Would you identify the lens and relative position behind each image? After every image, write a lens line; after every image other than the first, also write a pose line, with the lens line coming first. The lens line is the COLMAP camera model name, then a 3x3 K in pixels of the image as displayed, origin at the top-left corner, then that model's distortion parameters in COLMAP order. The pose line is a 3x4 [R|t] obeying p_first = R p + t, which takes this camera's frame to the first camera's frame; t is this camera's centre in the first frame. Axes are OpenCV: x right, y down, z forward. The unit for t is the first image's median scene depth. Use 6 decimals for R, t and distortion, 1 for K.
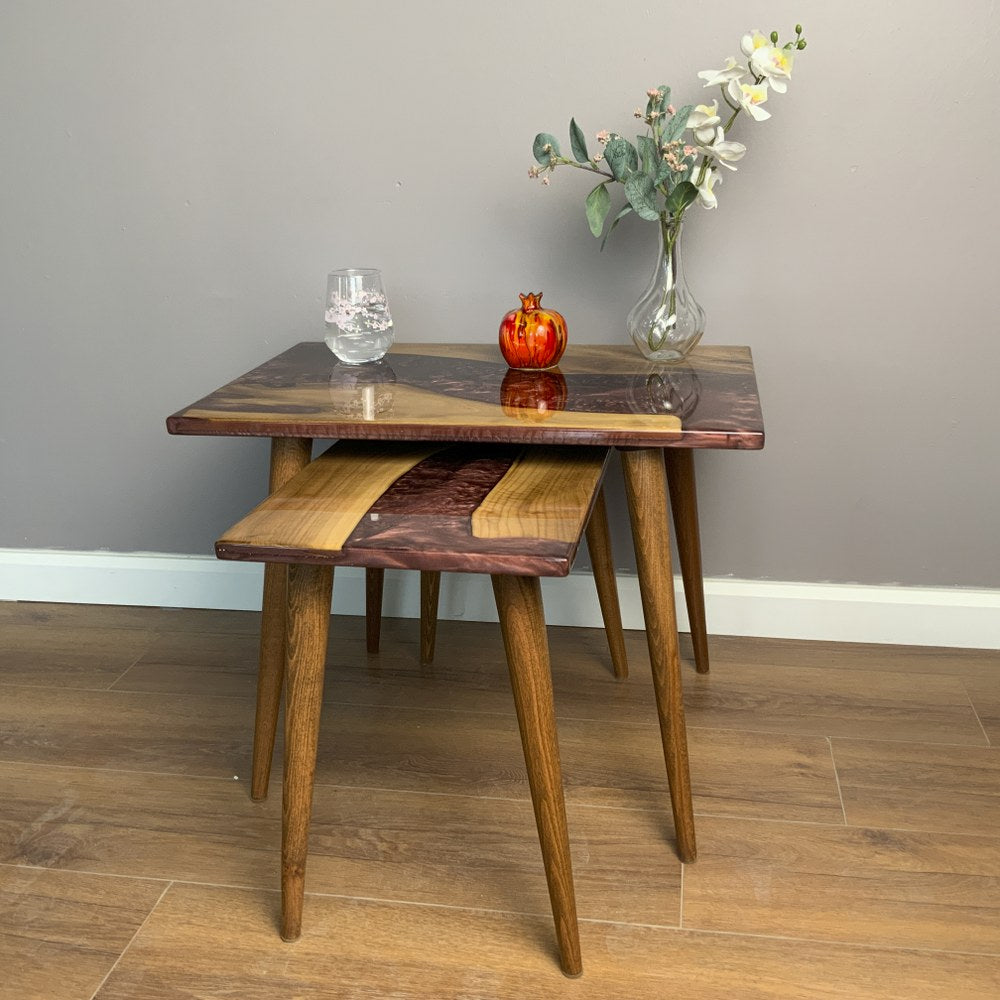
lens RADIAL K [[1098.7, 0, 492.8], [0, 1098.7, 501.5], [0, 0, 1]] dist [-0.002227, 0.000000]
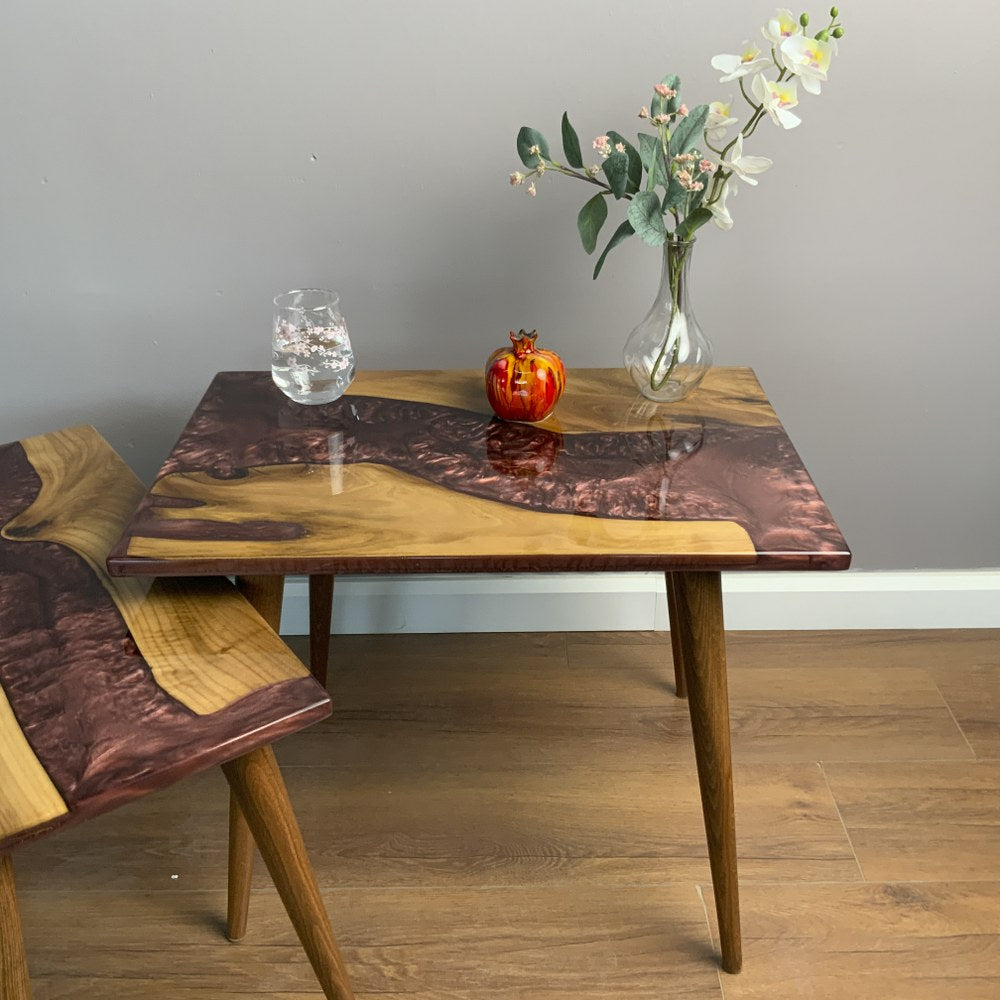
lens RADIAL K [[1098.7, 0, 506.4], [0, 1098.7, 505.5], [0, 0, 1]] dist [-0.002227, 0.000000]
pose [[0.982211, -0.068271, 0.174931, -0.137074], [0.036787, 0.983474, 0.177274, -0.217445], [-0.184143, -0.167685, 0.968490, 0.173326]]
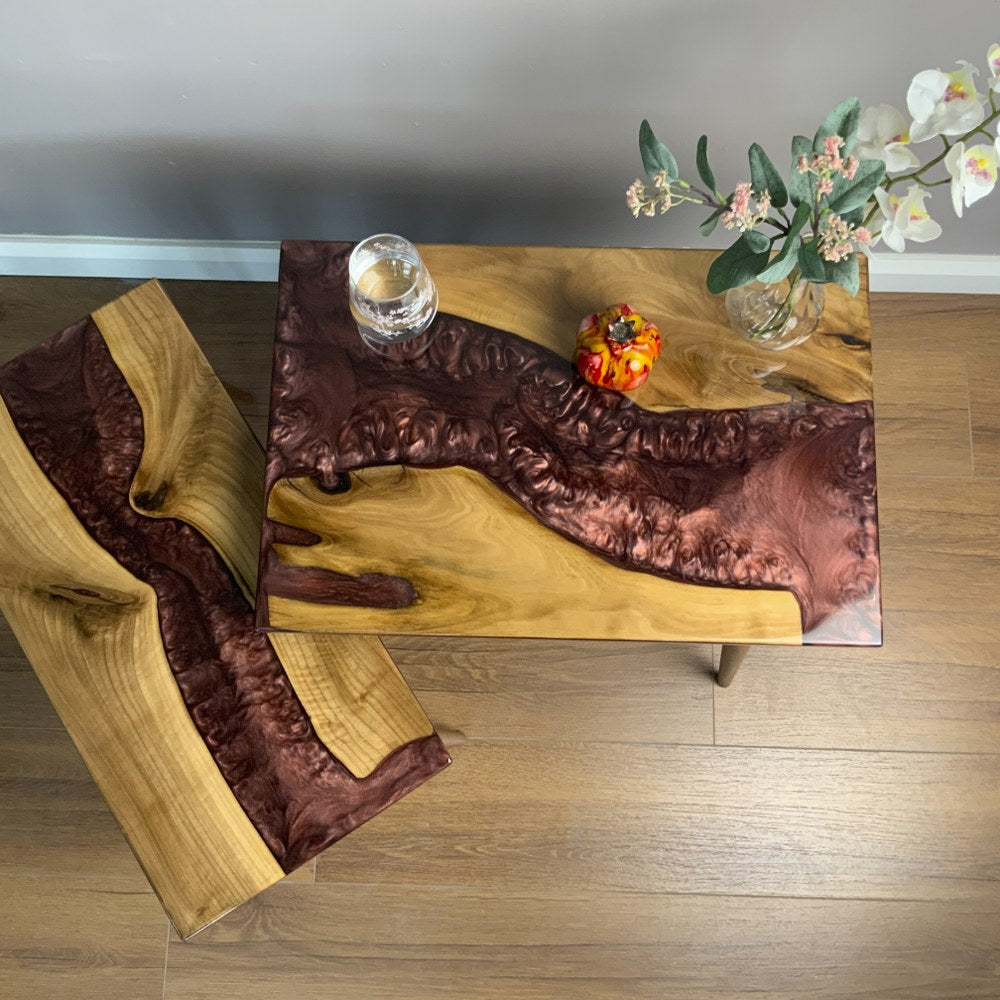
lens RADIAL K [[1098.7, 0, 497.5], [0, 1098.7, 462.8], [0, 0, 1]] dist [-0.002227, 0.000000]
pose [[0.988046, -0.143013, 0.057546, -0.113272], [0.022401, 0.502529, 0.864270, -0.880773], [-0.152520, -0.852650, 0.499726, 0.575978]]
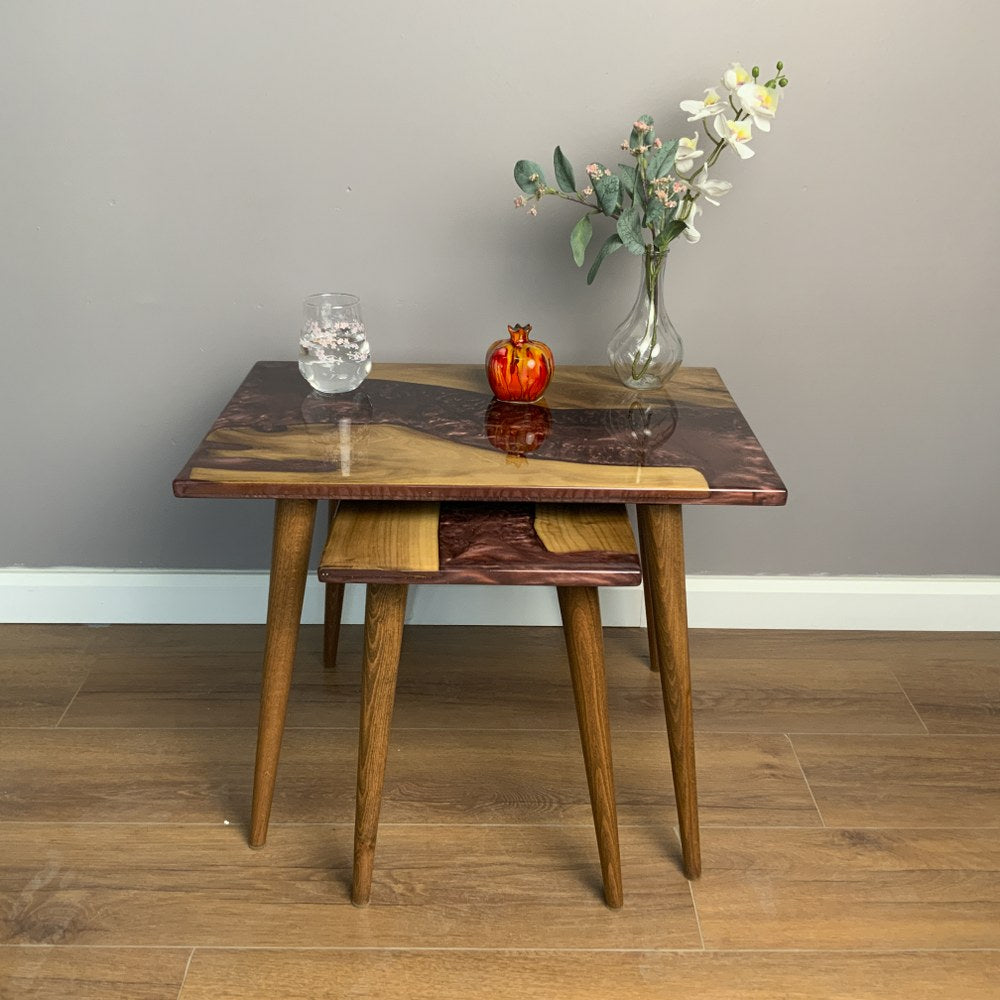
lens RADIAL K [[1098.7, 0, 488.4], [0, 1098.7, 495.9], [0, 0, 1]] dist [-0.002227, 0.000000]
pose [[0.984310, -0.035019, 0.172936, -0.180631], [0.021340, 0.996540, 0.080334, -0.124697], [-0.175150, -0.075383, 0.981652, 0.020675]]
